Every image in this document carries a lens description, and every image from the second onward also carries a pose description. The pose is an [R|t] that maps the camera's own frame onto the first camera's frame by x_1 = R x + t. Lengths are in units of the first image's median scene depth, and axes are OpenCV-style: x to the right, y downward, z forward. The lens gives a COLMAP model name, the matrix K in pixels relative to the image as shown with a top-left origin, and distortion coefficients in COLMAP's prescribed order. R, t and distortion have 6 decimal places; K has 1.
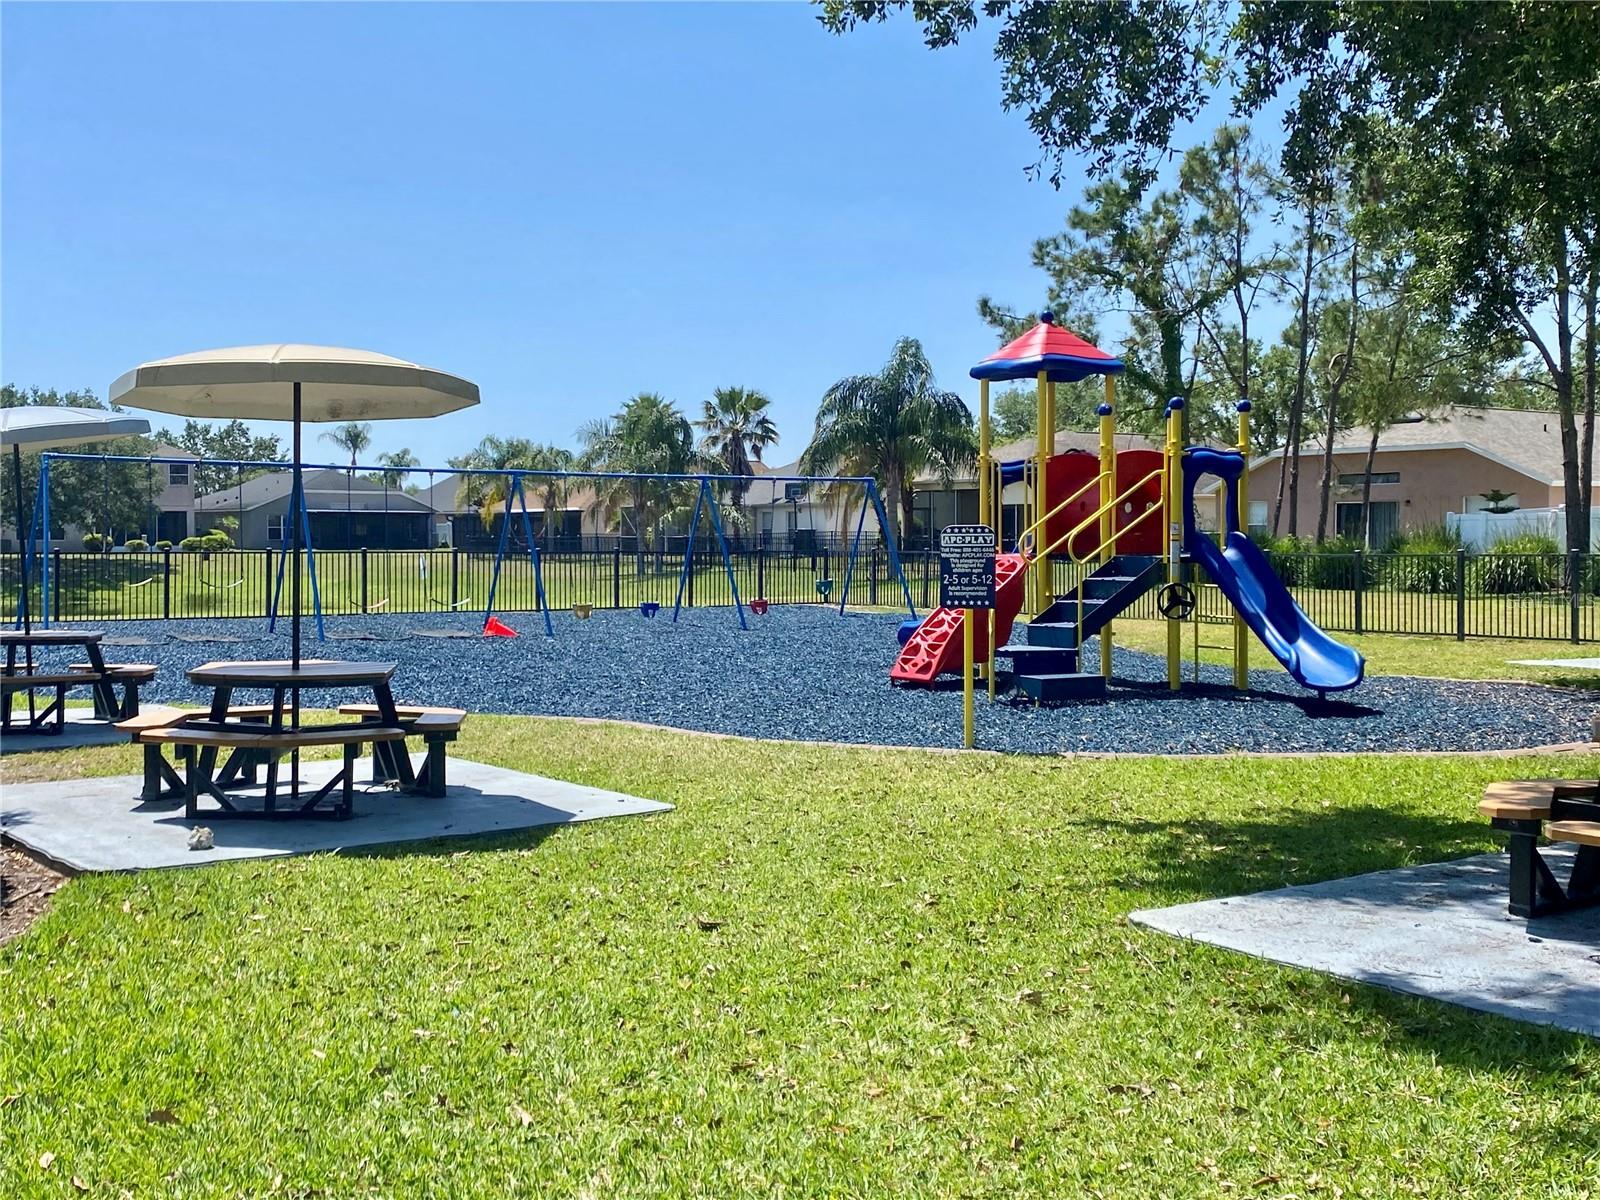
lens RADIAL K [[1758.1, 0, 798.4], [0, 1758.1, 588.8], [0, 0, 1]] dist [0.190930, 0.000000]
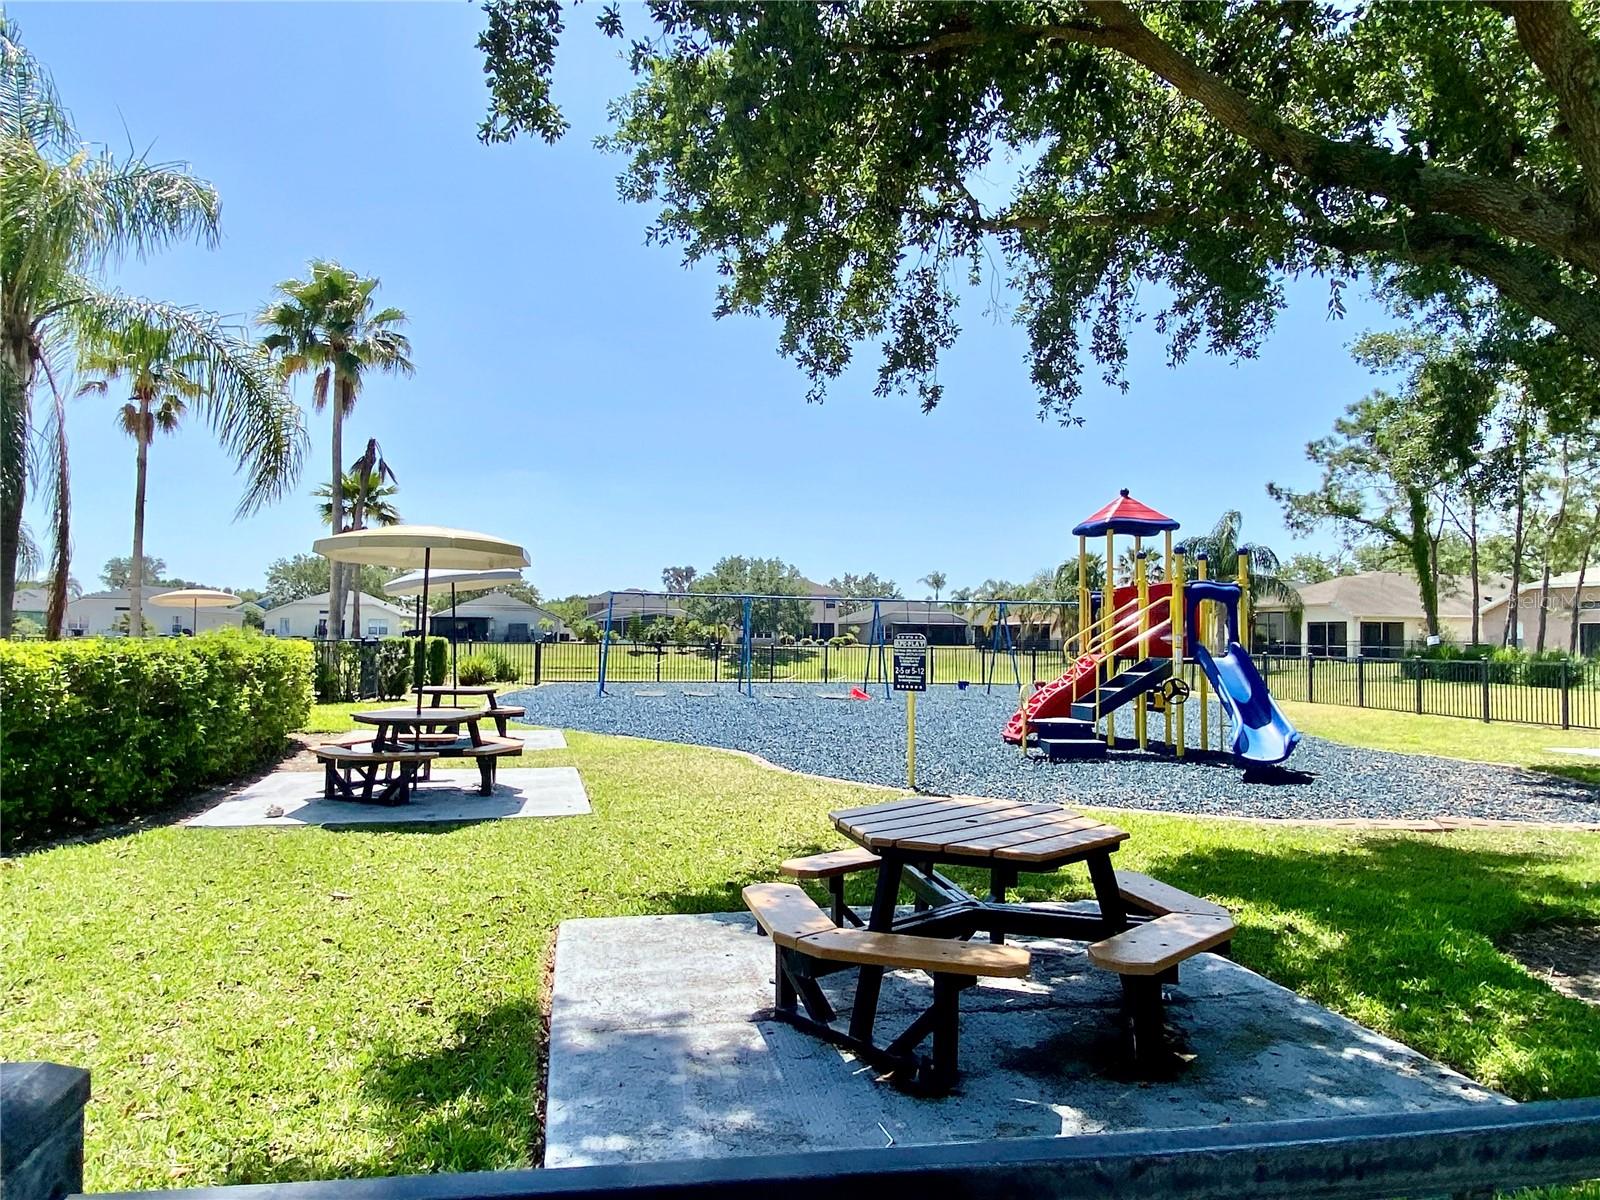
lens RADIAL K [[1029.5, 0, 800.4], [0, 1029.5, 616.0], [0, 0, 1]] dist [0.056122, -0.001364]
pose [[0.918271, 0.004402, -0.395928, 0.090634], [-0.024649, 0.998634, -0.046063, -0.002394], [0.395185, 0.052058, 0.917125, 0.047445]]
